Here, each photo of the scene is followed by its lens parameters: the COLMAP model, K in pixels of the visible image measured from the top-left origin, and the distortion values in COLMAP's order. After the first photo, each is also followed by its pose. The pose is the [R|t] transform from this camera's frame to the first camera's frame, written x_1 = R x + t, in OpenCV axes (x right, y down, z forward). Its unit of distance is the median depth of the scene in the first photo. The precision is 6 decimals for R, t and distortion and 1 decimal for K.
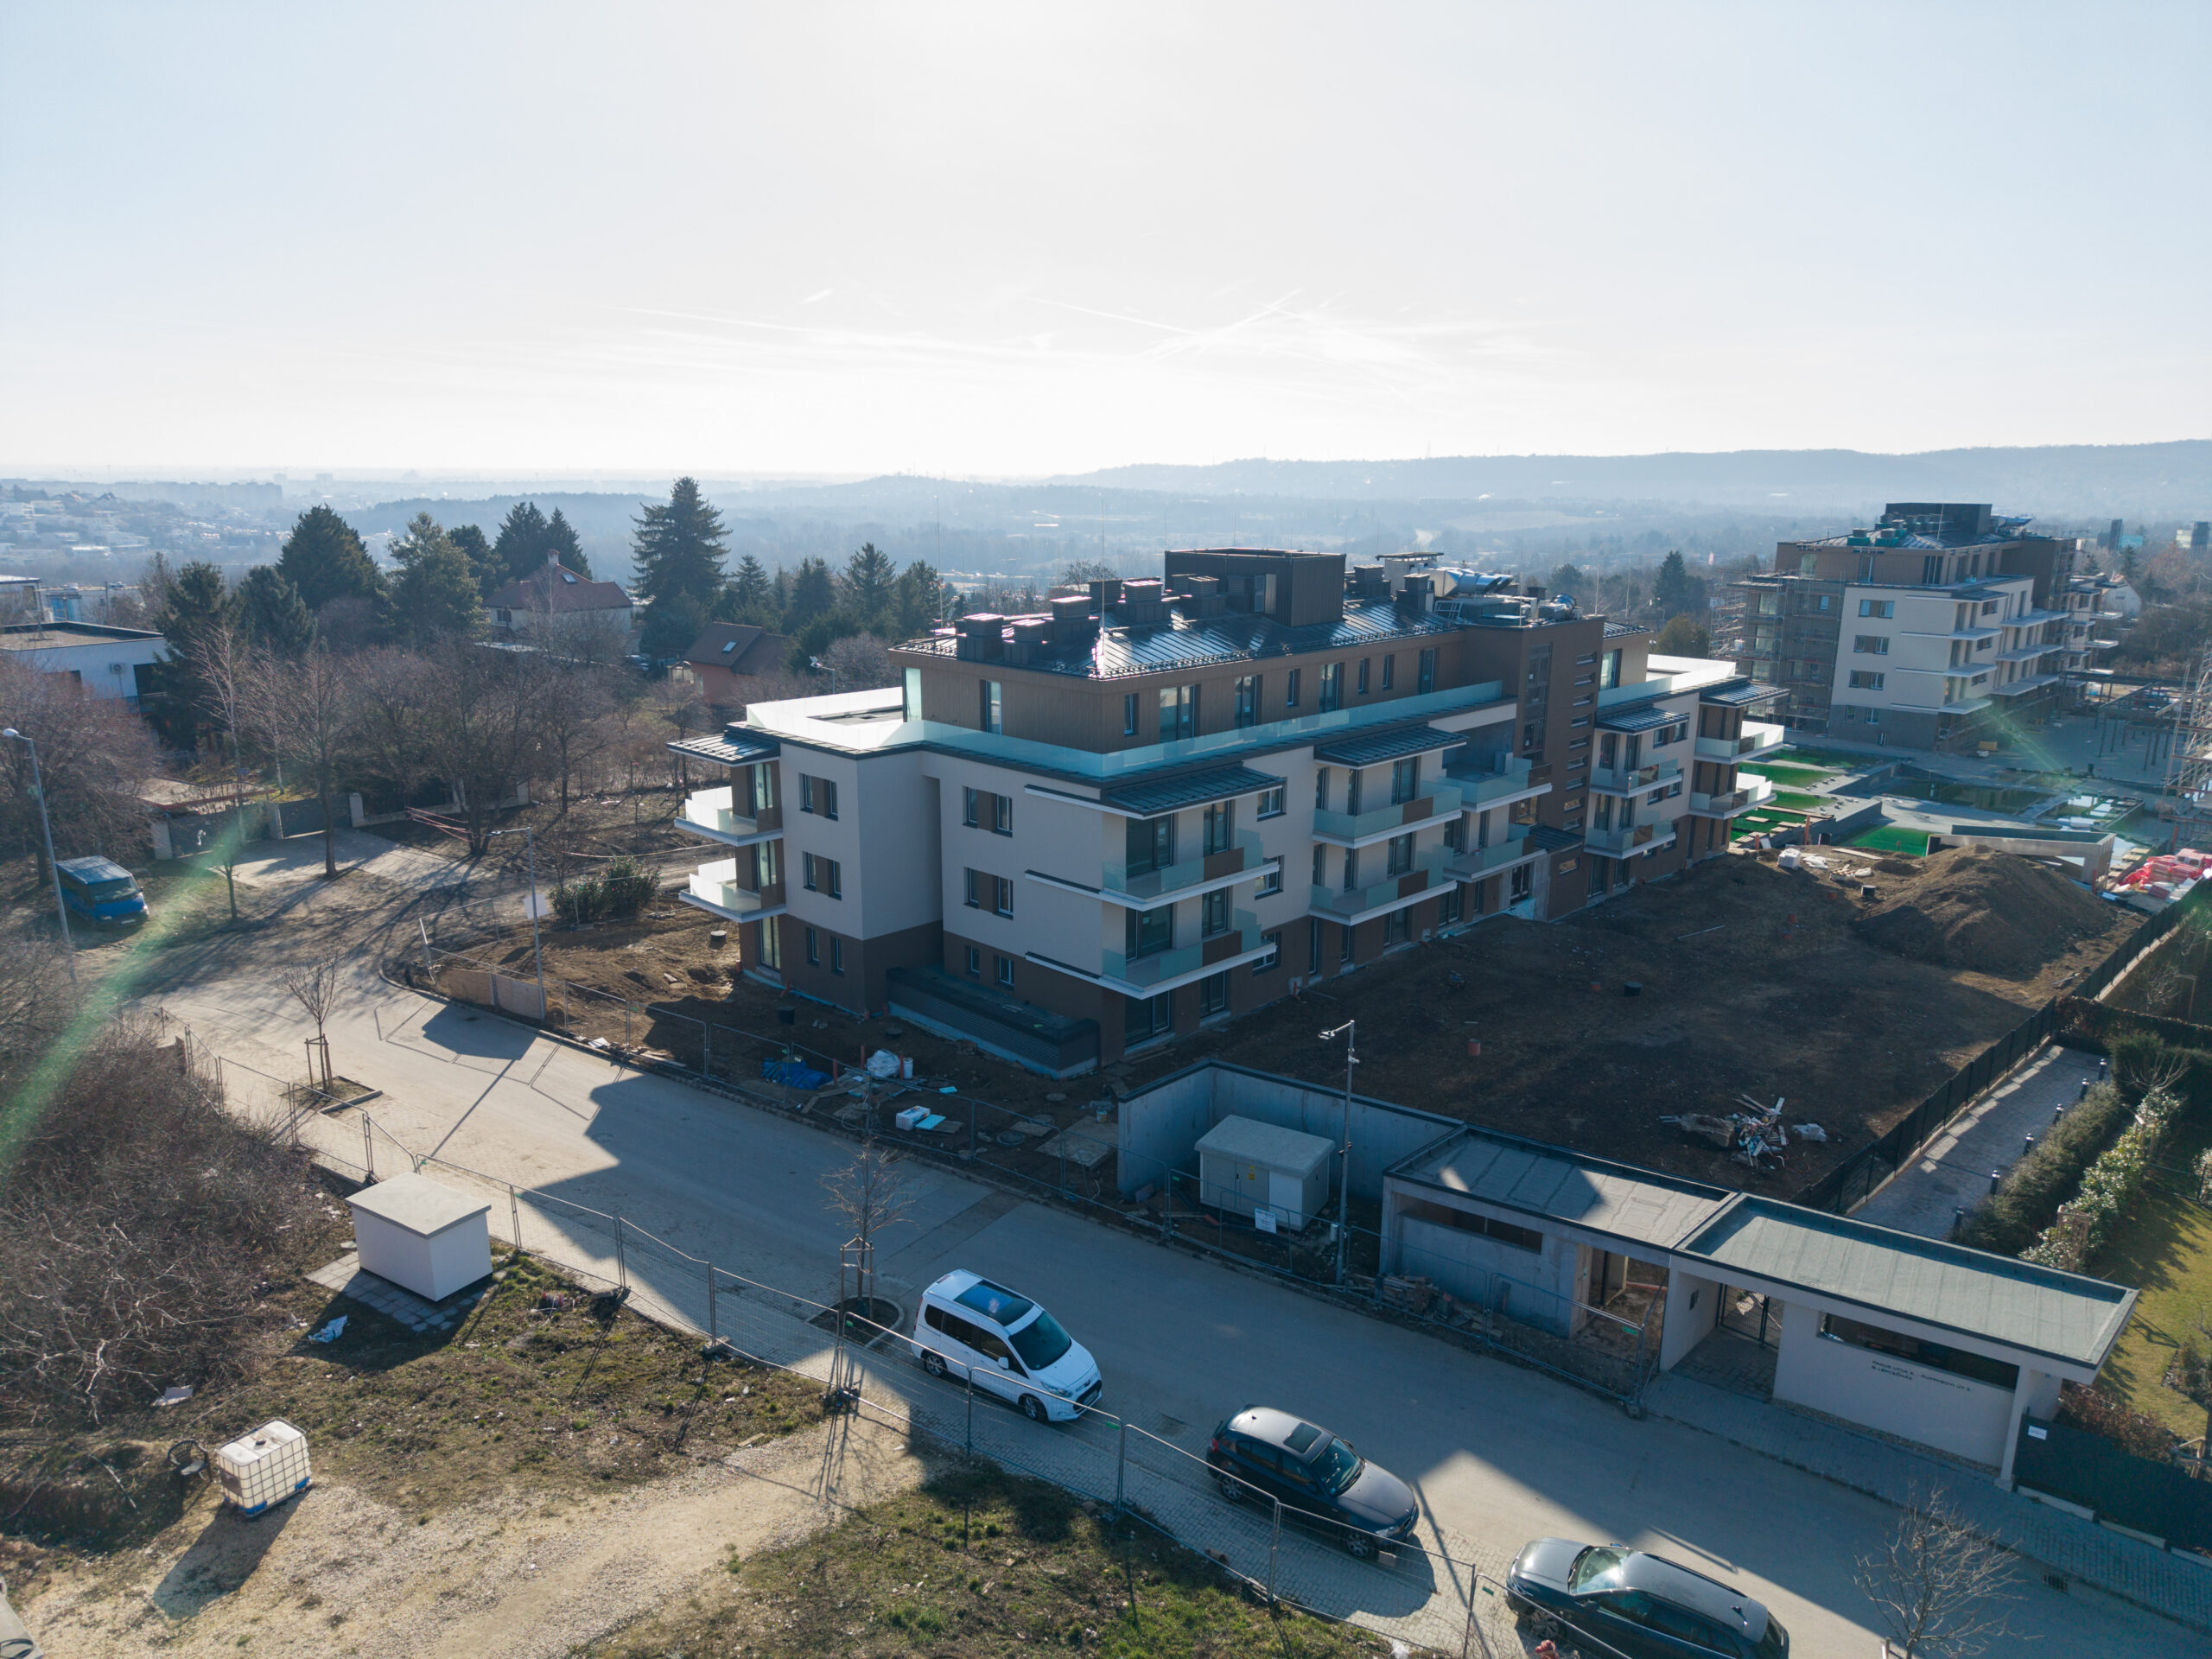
lens RADIAL K [[1480.3, 0, 1106.0], [0, 1480.3, 829.5], [0, 0, 1]] dist [0.004574, -0.001891]
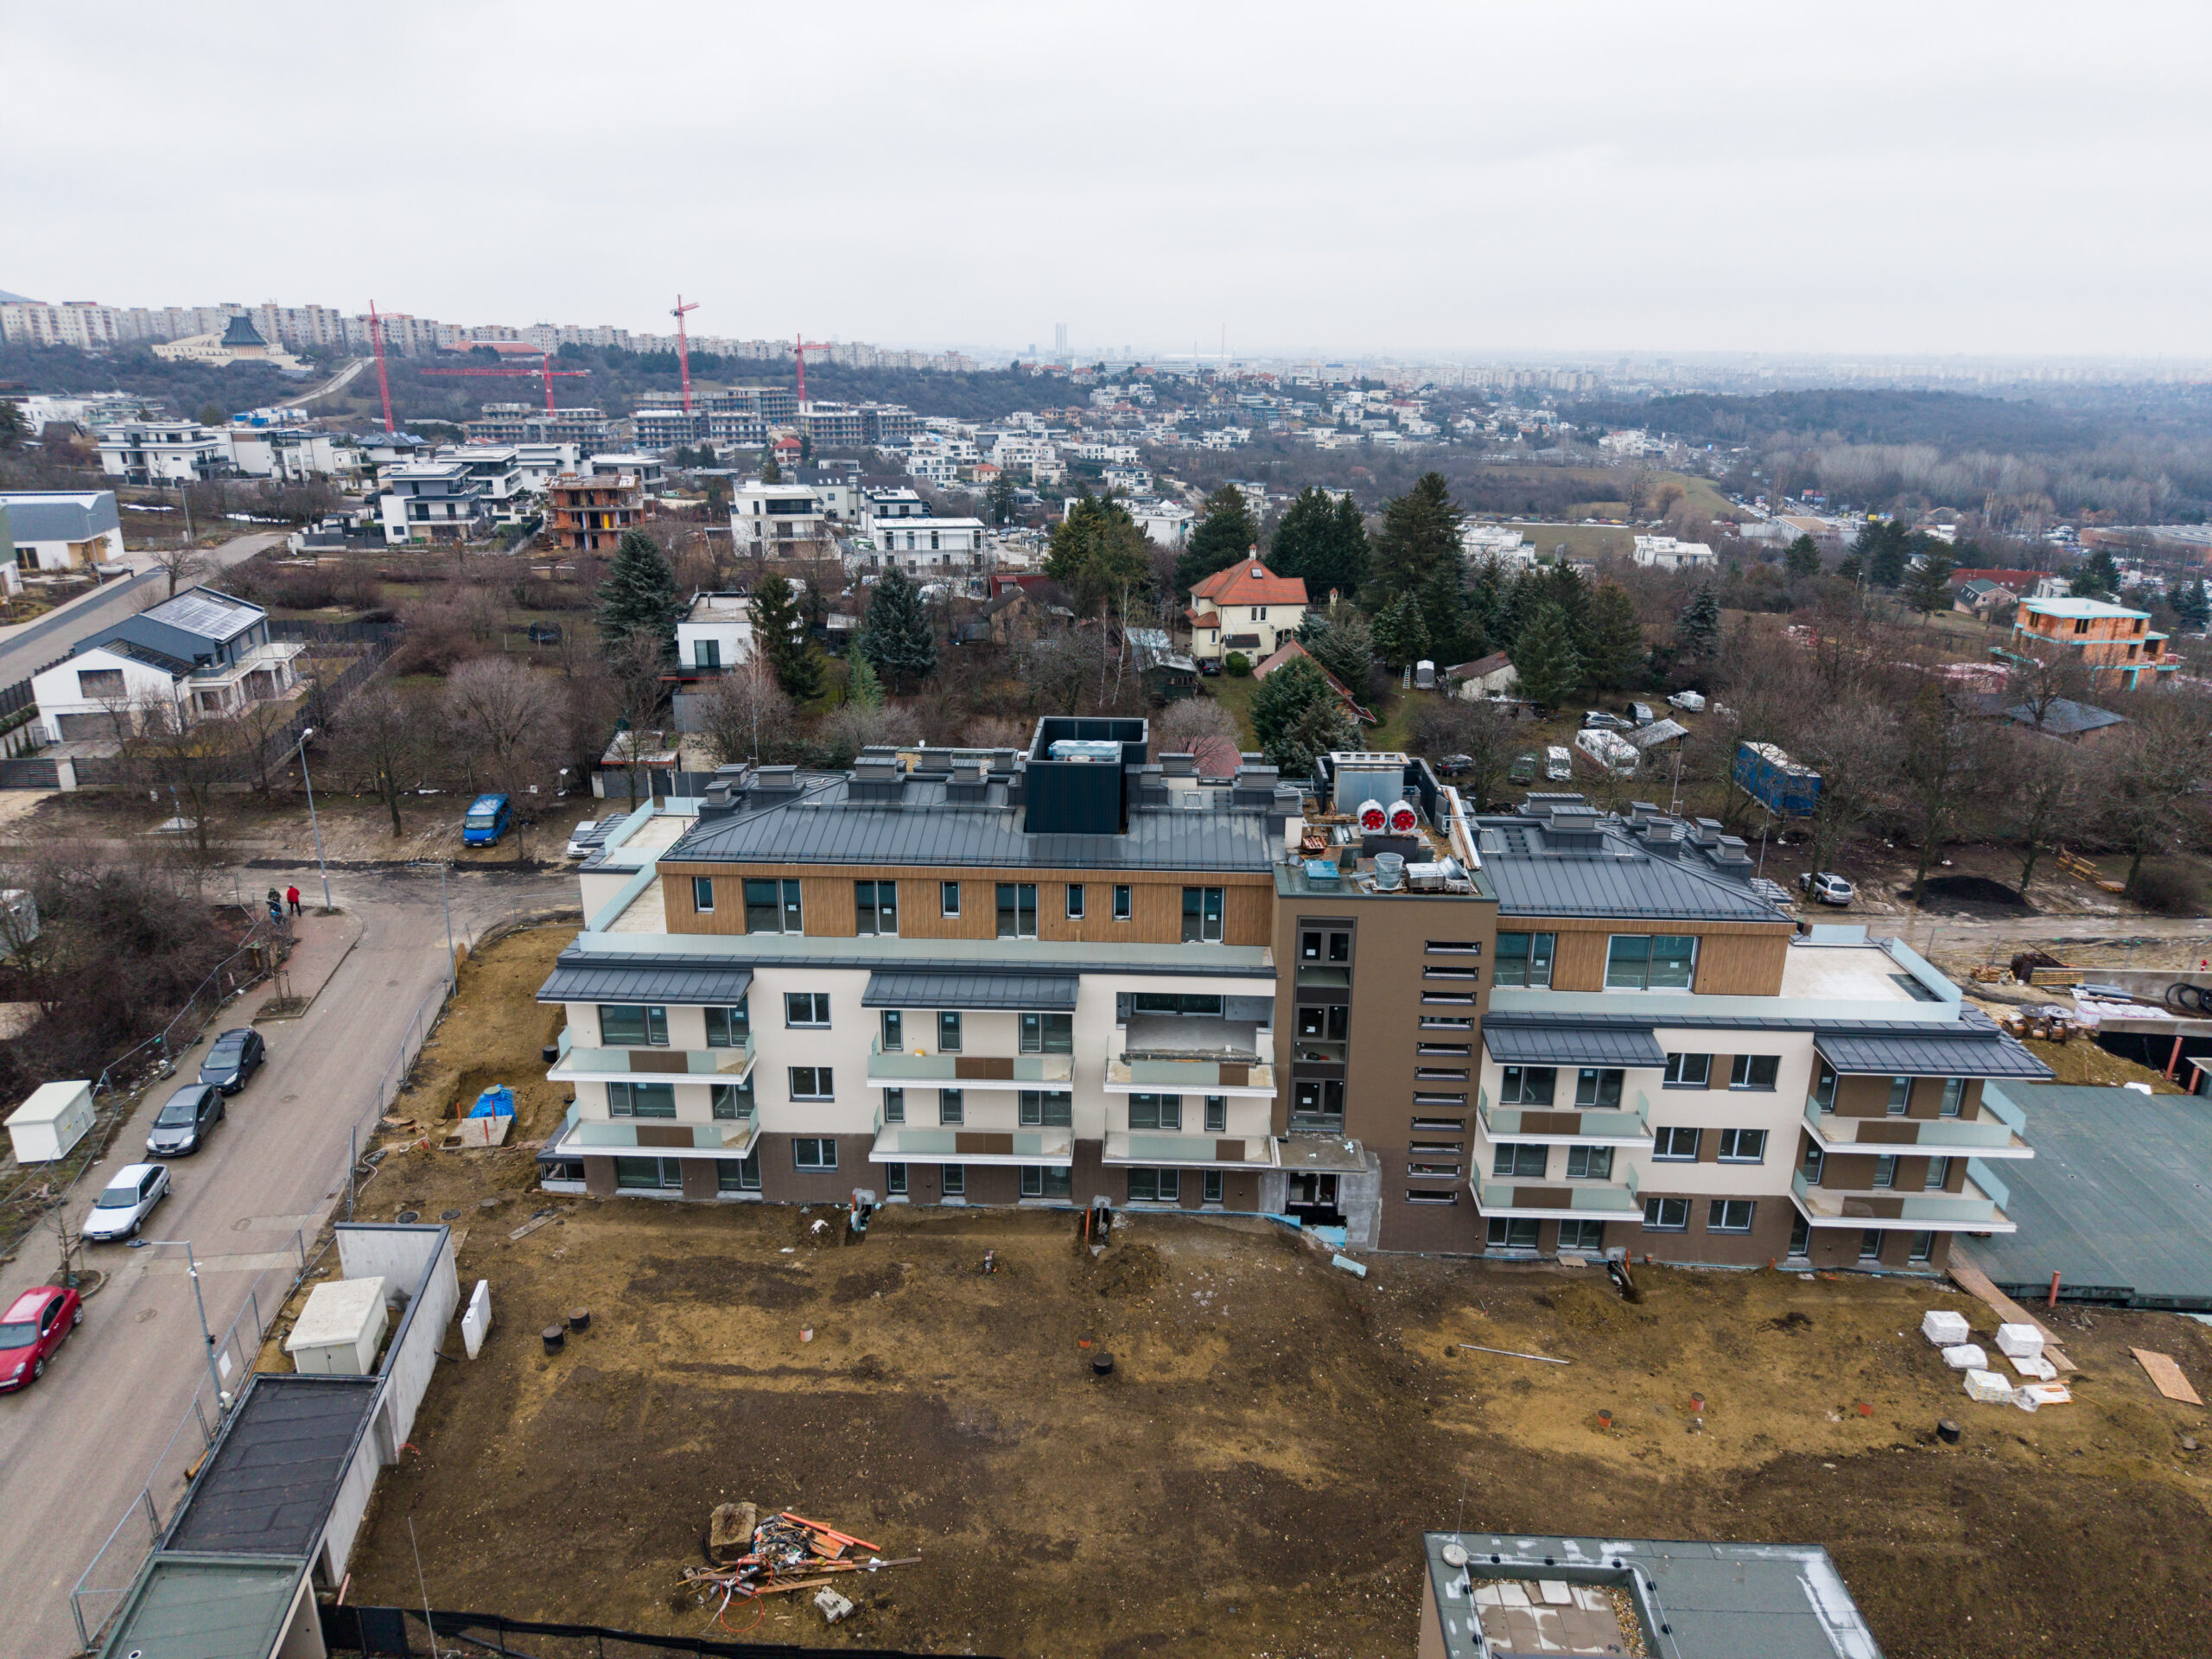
lens RADIAL K [[1498.0, 0, 1109.6], [0, 1498.0, 821.7], [0, 0, 1]] dist [0.007536, -0.005448]
pose [[0.673176, 0.227054, -0.703761, 0.917565], [-0.179212, 0.973417, 0.142629, -0.319828], [0.717437, 0.030108, 0.695972, 0.432561]]
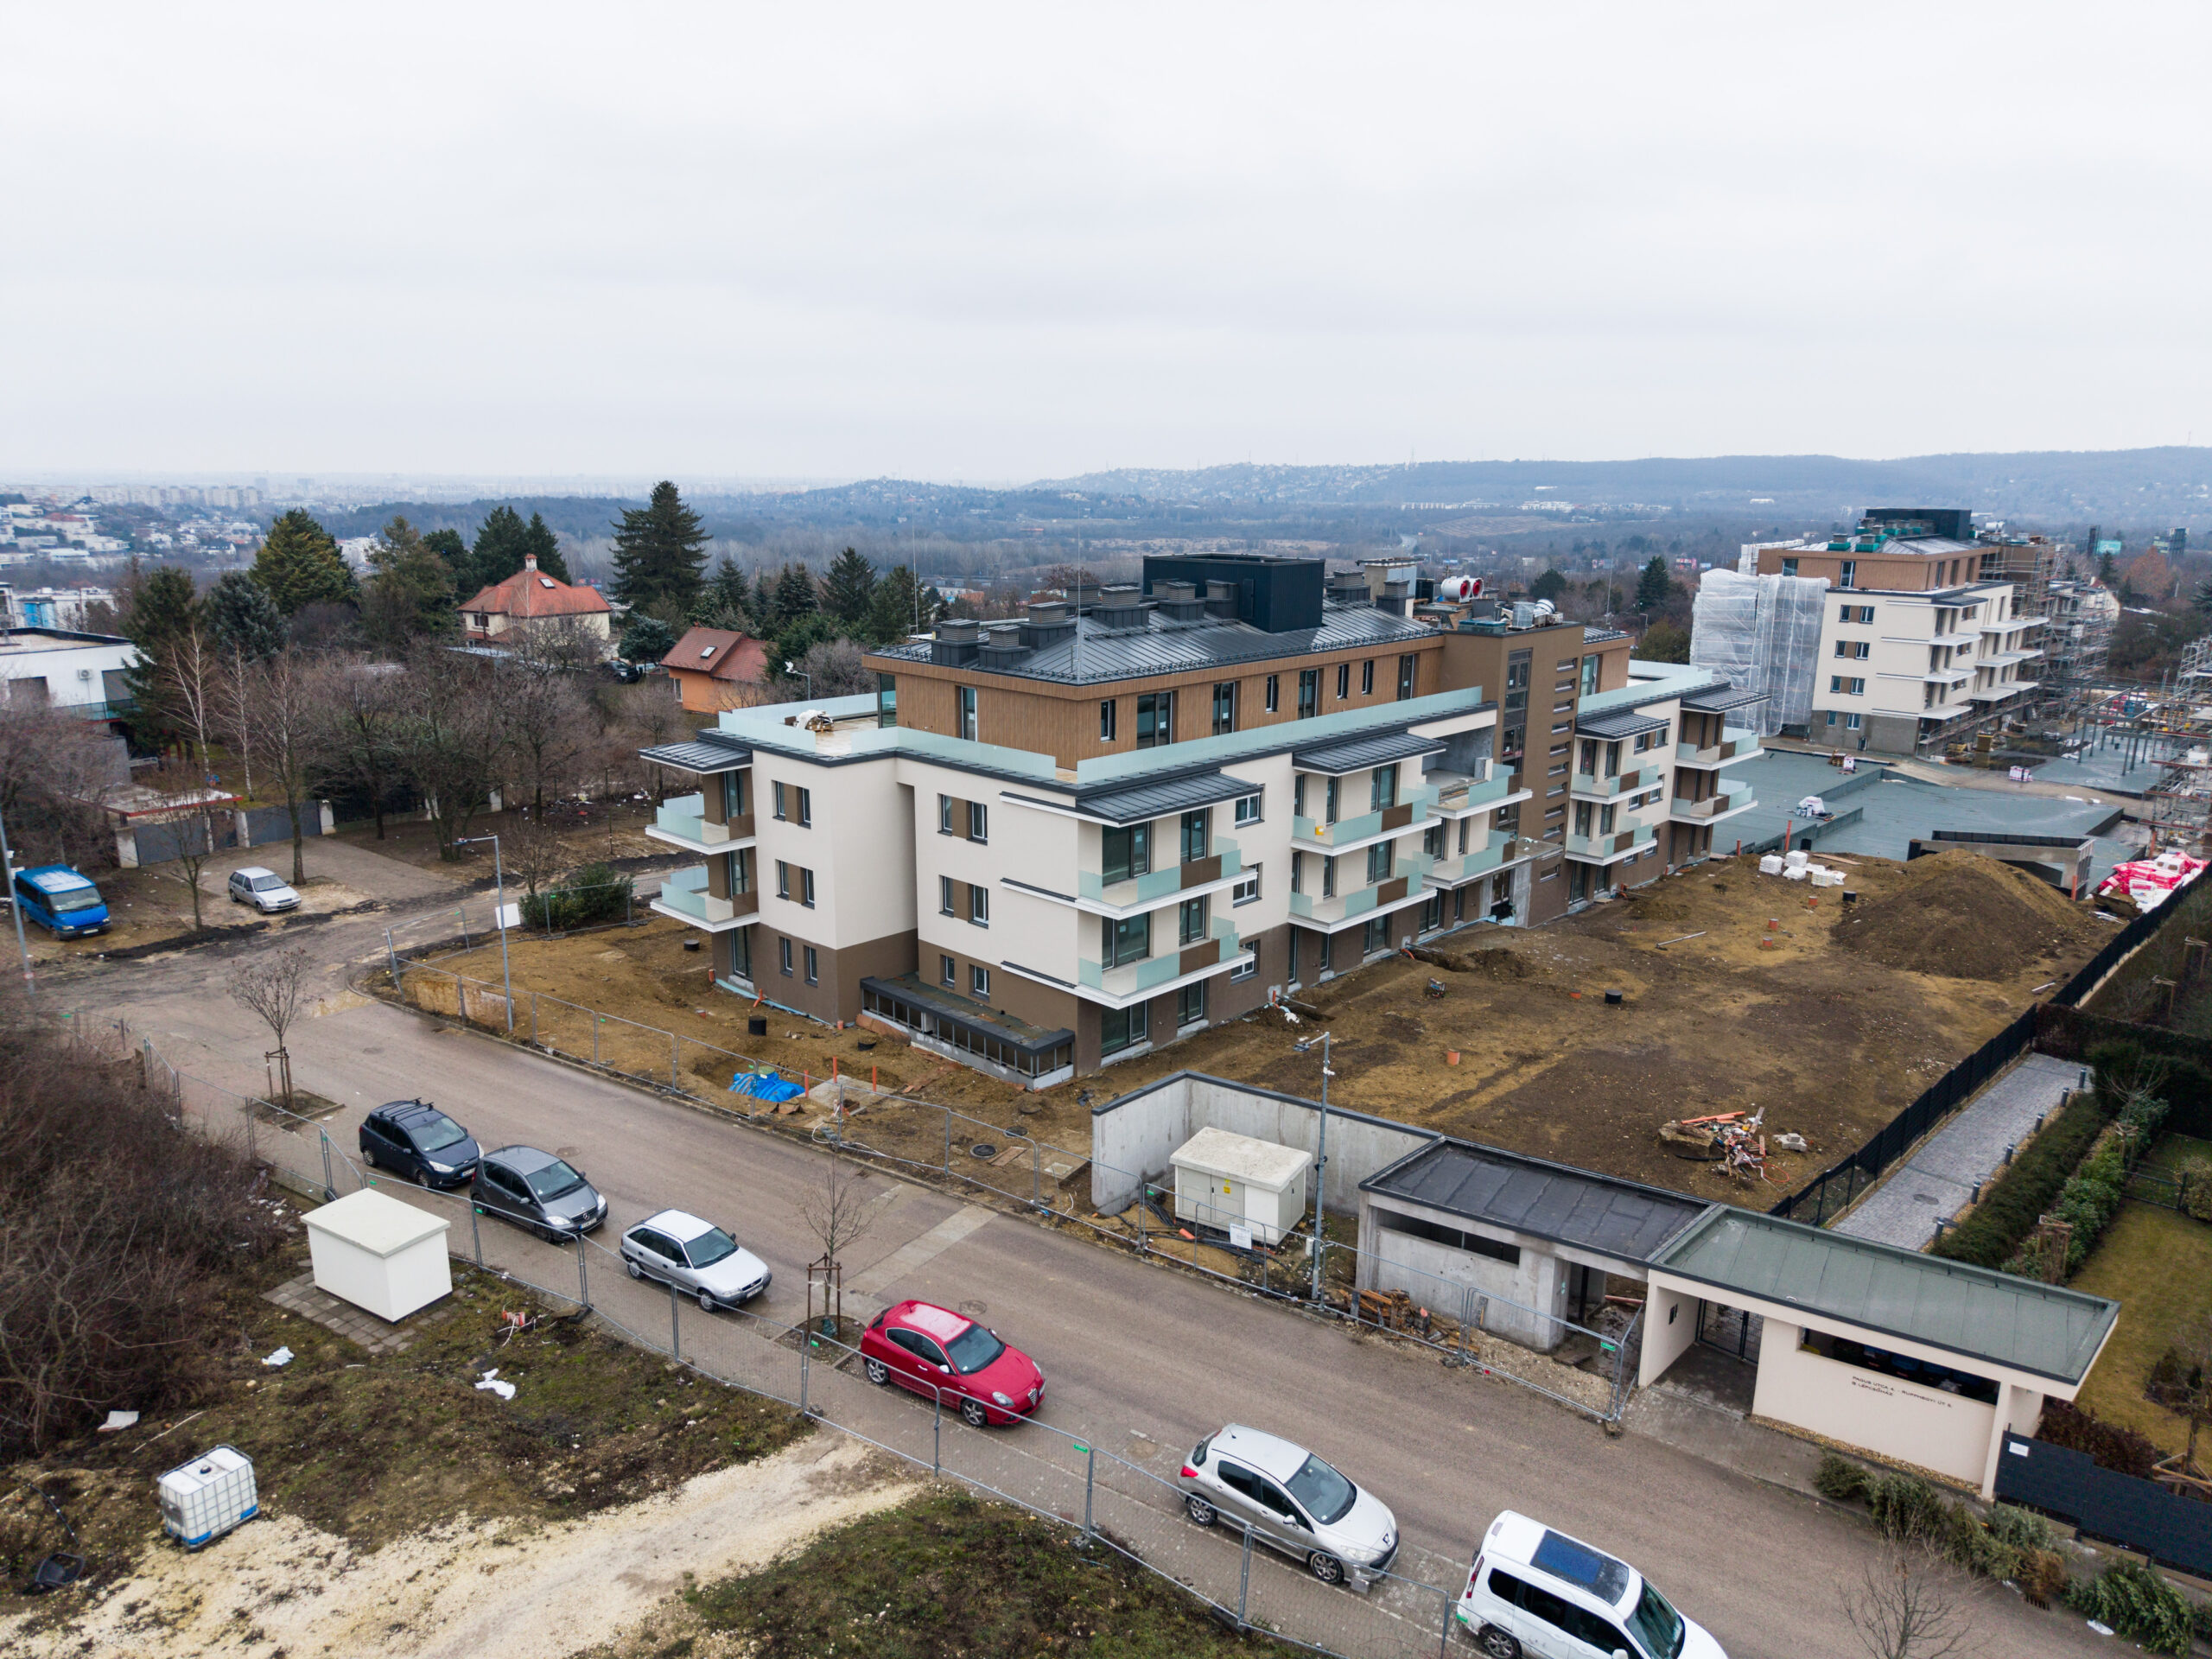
lens RADIAL K [[1480.3, 0, 1106.0], [0, 1480.3, 829.5], [0, 0, 1]] dist [0.004574, -0.001891]
pose [[0.999952, -0.001257, 0.009709, 0.005993], [0.001288, 0.999994, -0.003220, -0.001817], [-0.009705, 0.003233, 0.999948, 0.009382]]
